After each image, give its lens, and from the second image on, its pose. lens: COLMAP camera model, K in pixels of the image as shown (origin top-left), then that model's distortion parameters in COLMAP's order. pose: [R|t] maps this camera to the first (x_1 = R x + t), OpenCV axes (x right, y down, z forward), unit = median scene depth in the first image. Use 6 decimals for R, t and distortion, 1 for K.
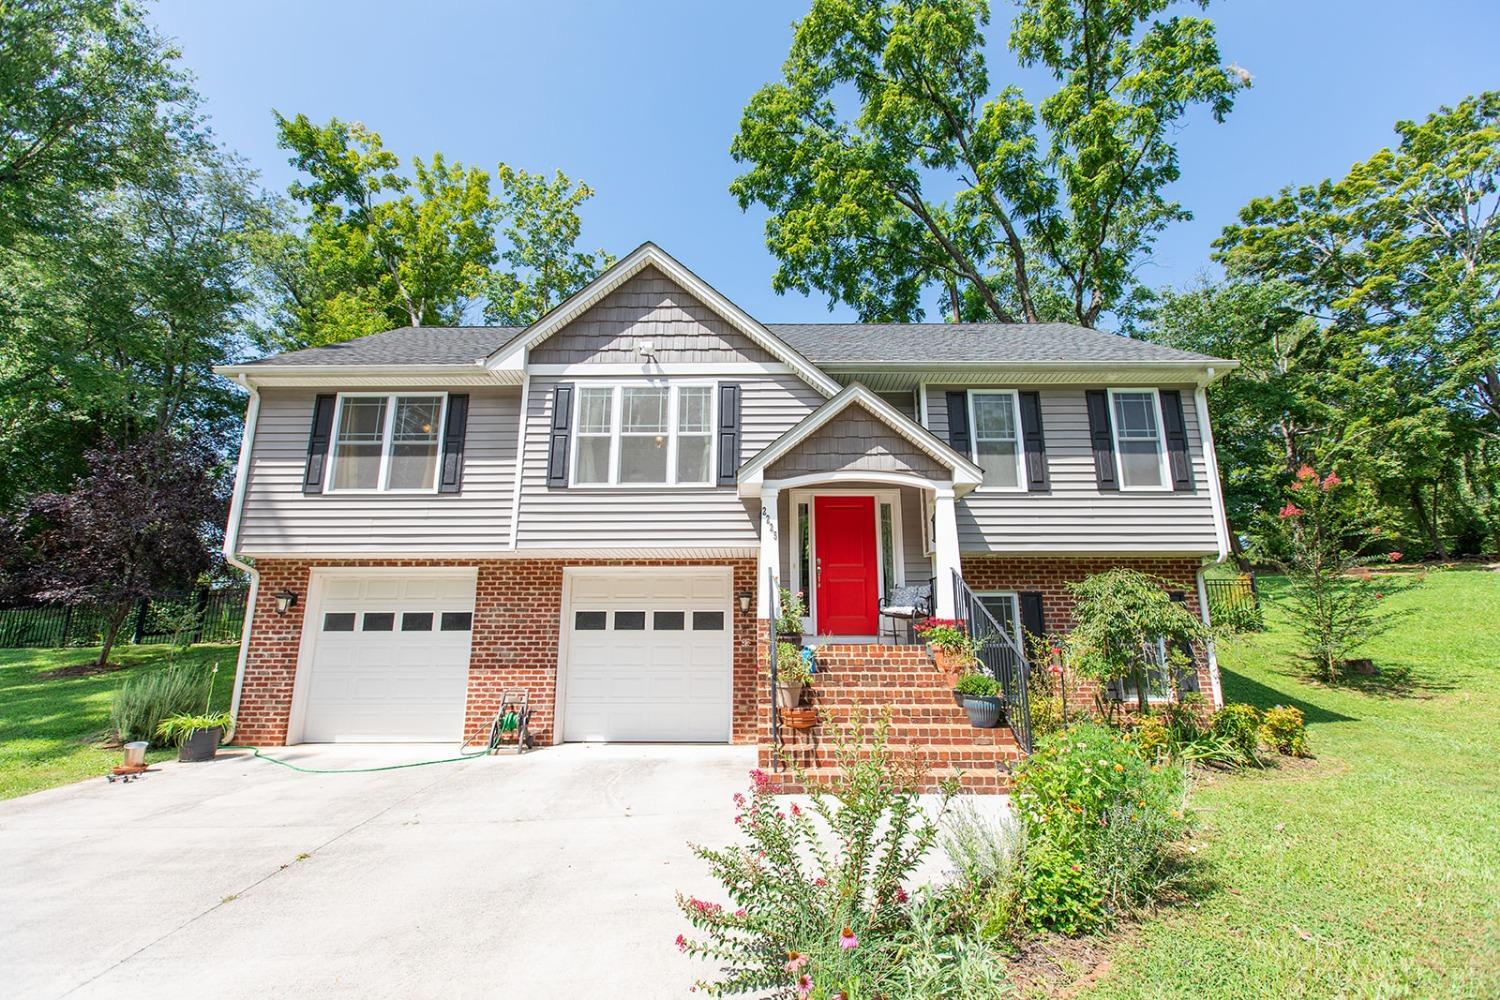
lens RADIAL K [[661.8, 0, 749.5], [0, 661.8, 502.4], [0, 0, 1]] dist [0.004157, -0.001482]
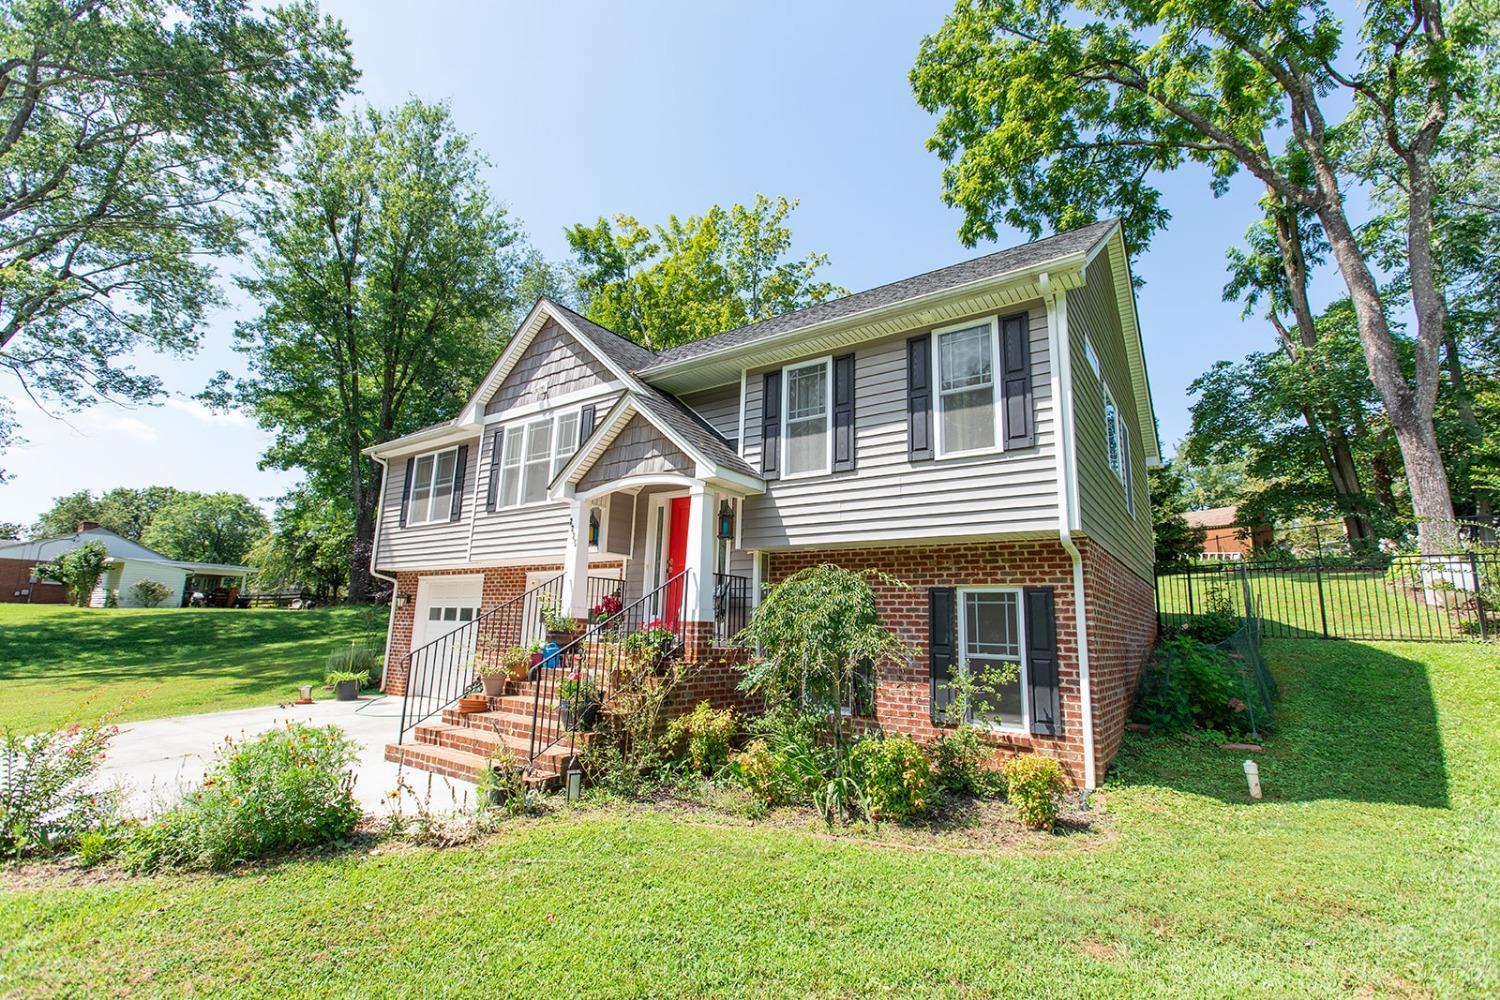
lens RADIAL K [[661.8, 0, 749.1], [0, 661.8, 503.5], [0, 0, 1]] dist [0.004157, -0.001482]
pose [[0.820636, -0.082916, -0.565404, 0.785715], [0.097354, 0.995239, -0.004650, 0.015140], [0.563097, -0.051228, 0.824801, 0.215416]]
